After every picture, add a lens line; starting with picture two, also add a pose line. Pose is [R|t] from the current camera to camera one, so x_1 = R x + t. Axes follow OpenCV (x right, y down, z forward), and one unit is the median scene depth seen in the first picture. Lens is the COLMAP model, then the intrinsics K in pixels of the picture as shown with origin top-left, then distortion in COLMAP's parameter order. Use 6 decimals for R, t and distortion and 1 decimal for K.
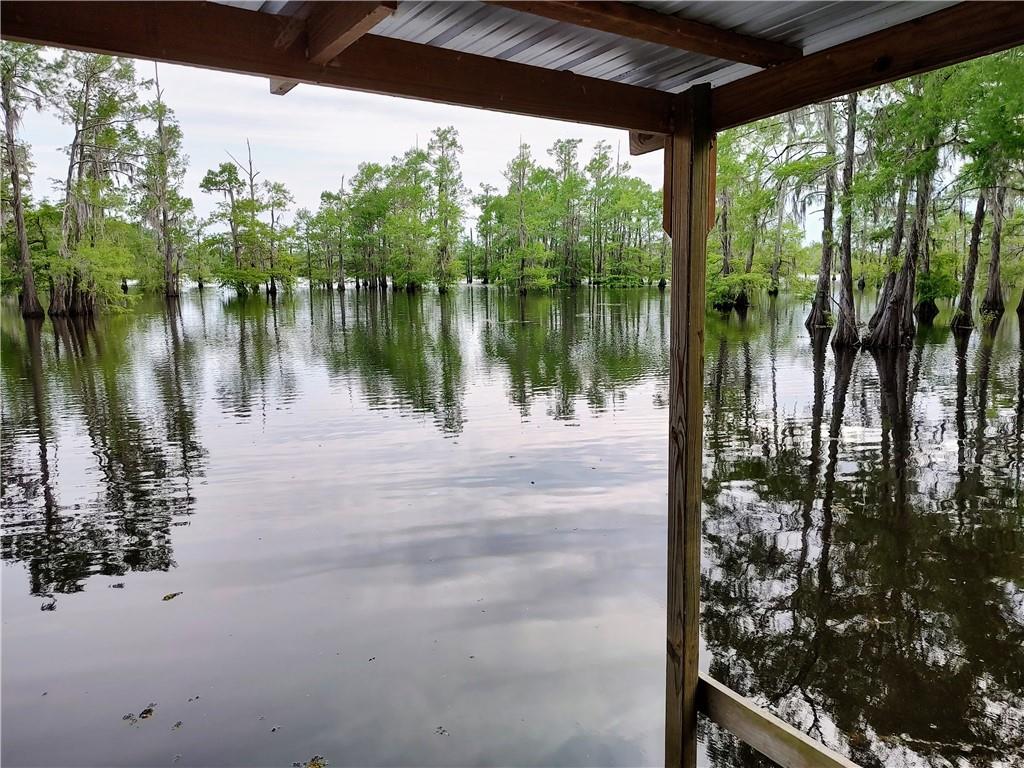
lens RADIAL K [[729.1, 0, 512.0], [0, 729.1, 384.0], [0, 0, 1]] dist [0.005070, 0.003287]
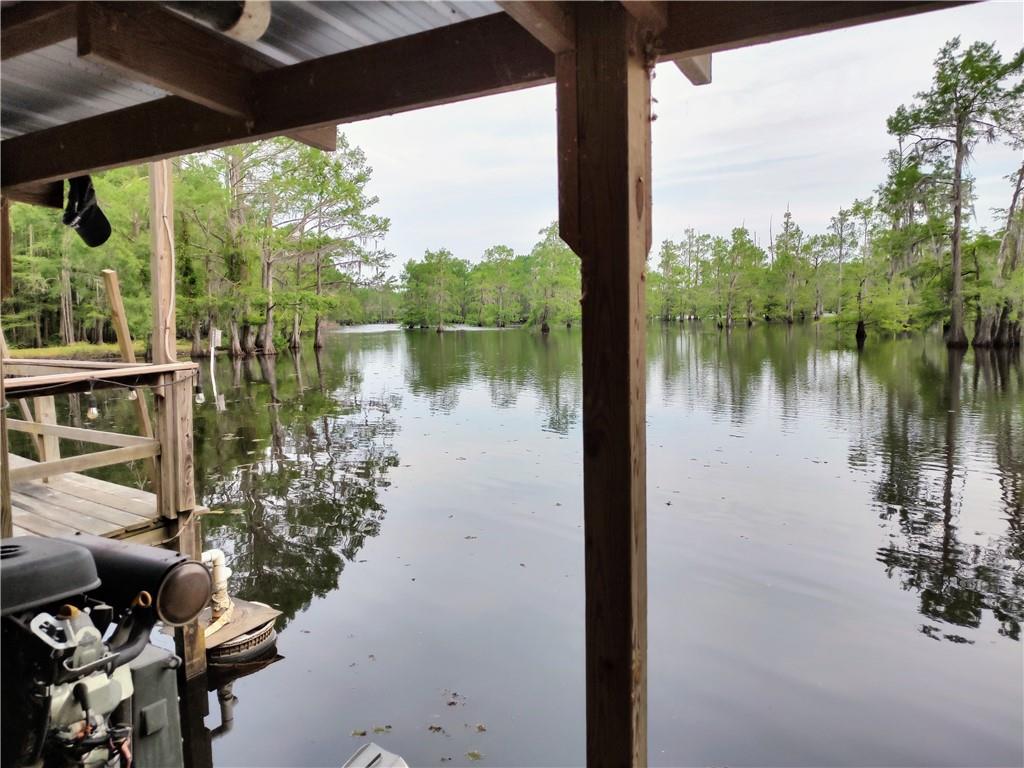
lens RADIAL K [[698.9, 0, 515.5], [0, 698.9, 366.3], [0, 0, 1]] dist [0.004366, 0.000777]
pose [[0.417376, 0.067395, -0.906231, -0.030535], [-0.119462, 0.992661, 0.018803, -0.010601], [0.900847, 0.100412, 0.422364, 0.044805]]
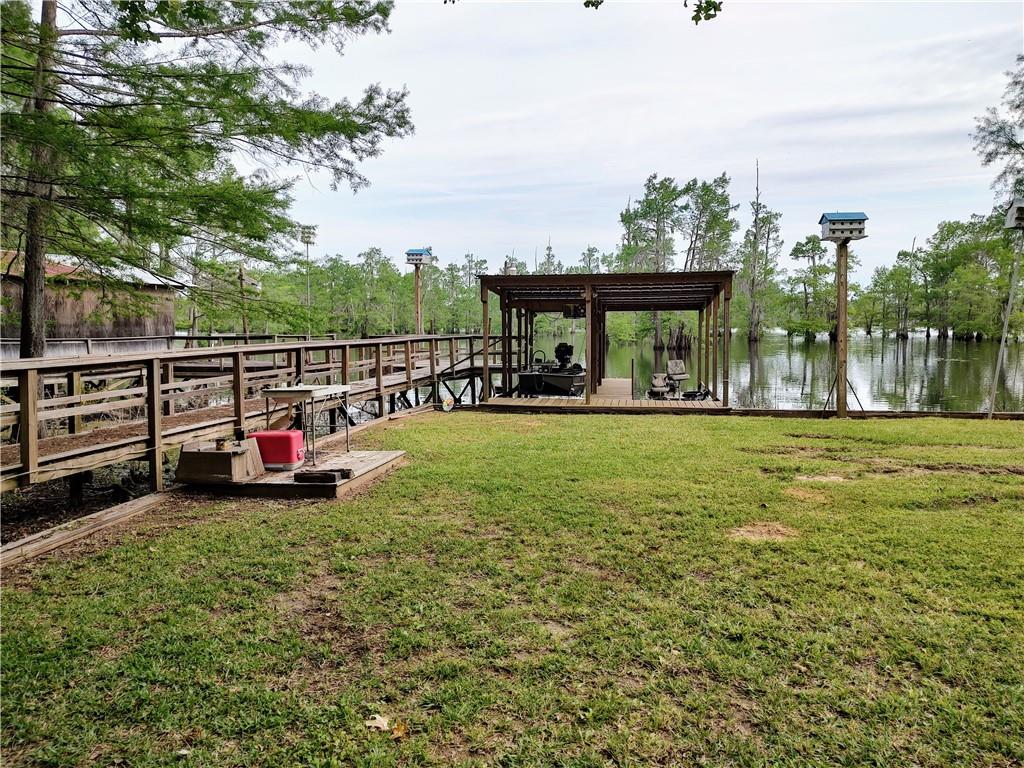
lens RADIAL K [[698.9, 0, 515.5], [0, 698.9, 366.3], [0, 0, 1]] dist [0.004366, 0.000777]
pose [[0.692562, 0.049977, -0.719625, 0.307481], [-0.112199, 0.992919, -0.039023, 0.052202], [0.712579, 0.107767, 0.693266, -0.388632]]
